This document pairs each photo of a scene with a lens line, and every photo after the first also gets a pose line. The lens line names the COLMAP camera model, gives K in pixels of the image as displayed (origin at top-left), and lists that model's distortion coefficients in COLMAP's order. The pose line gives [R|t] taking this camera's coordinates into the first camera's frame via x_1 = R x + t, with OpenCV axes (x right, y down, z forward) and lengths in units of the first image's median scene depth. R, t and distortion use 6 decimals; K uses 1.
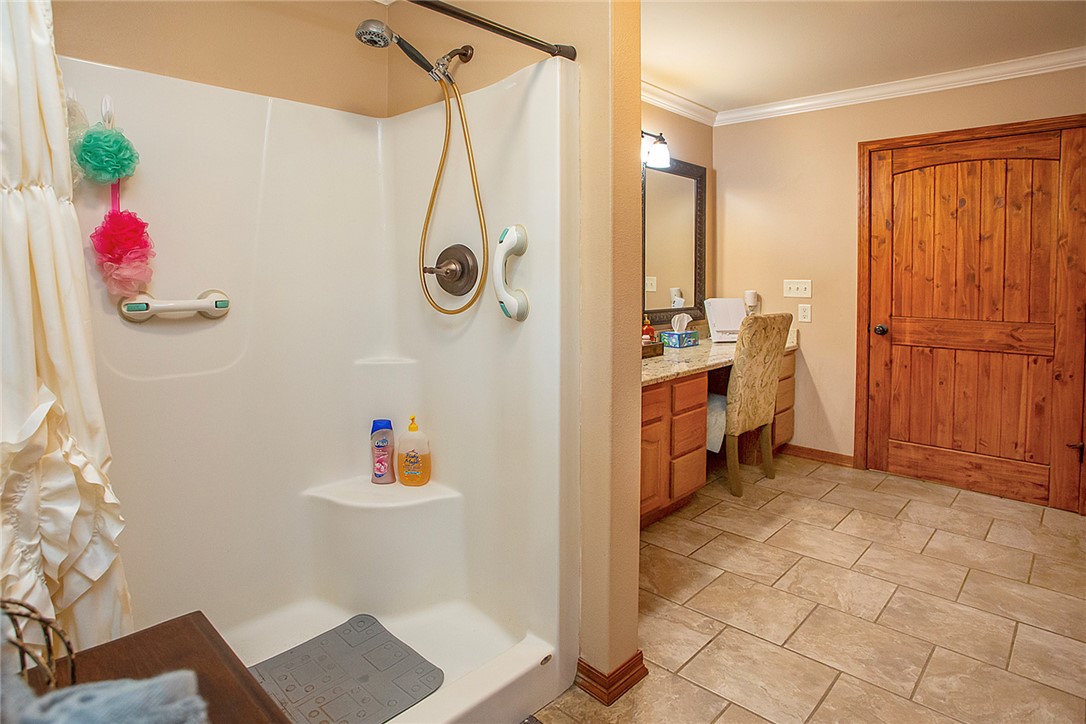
lens RADIAL K [[591.4, 0, 476.3], [0, 591.4, 291.3], [0, 0, 1]] dist [-0.031303, 0.016763]
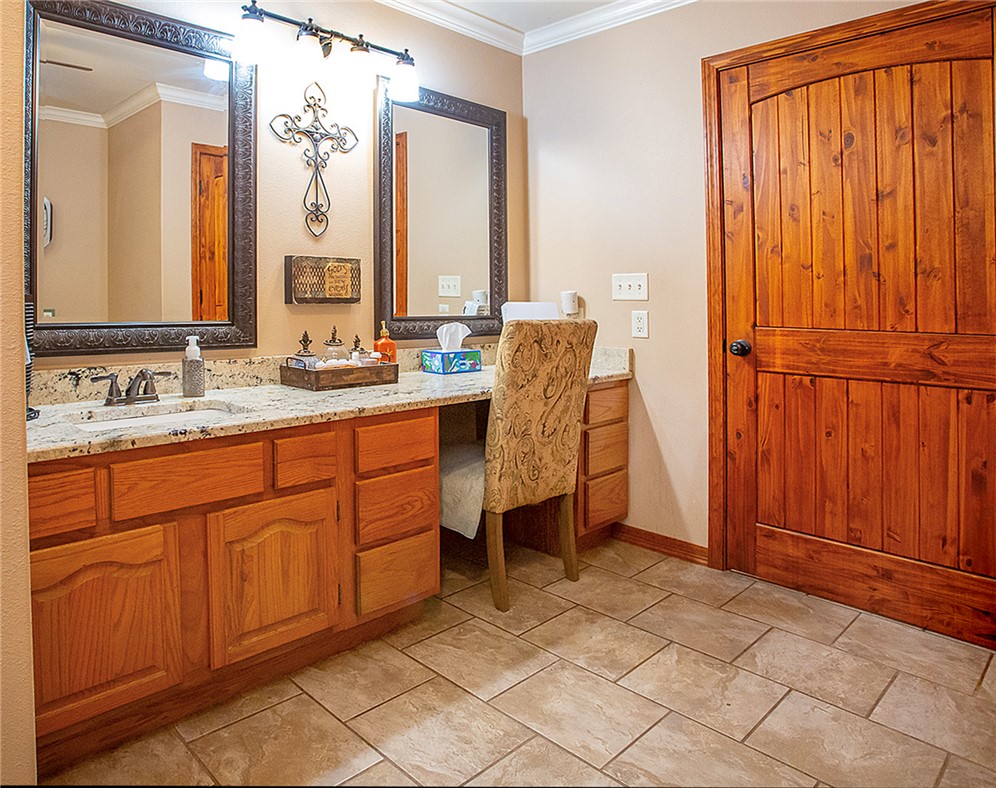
lens RADIAL K [[682.0, 0, 378.3], [0, 682.0, 285.1], [0, 0, 1]] dist [-0.054578, 0.025092]
pose [[0.998445, 0.009020, -0.055009, 0.366281], [-0.011764, 0.998692, -0.049762, 0.041670], [0.054488, 0.050332, 0.997245, 0.268748]]
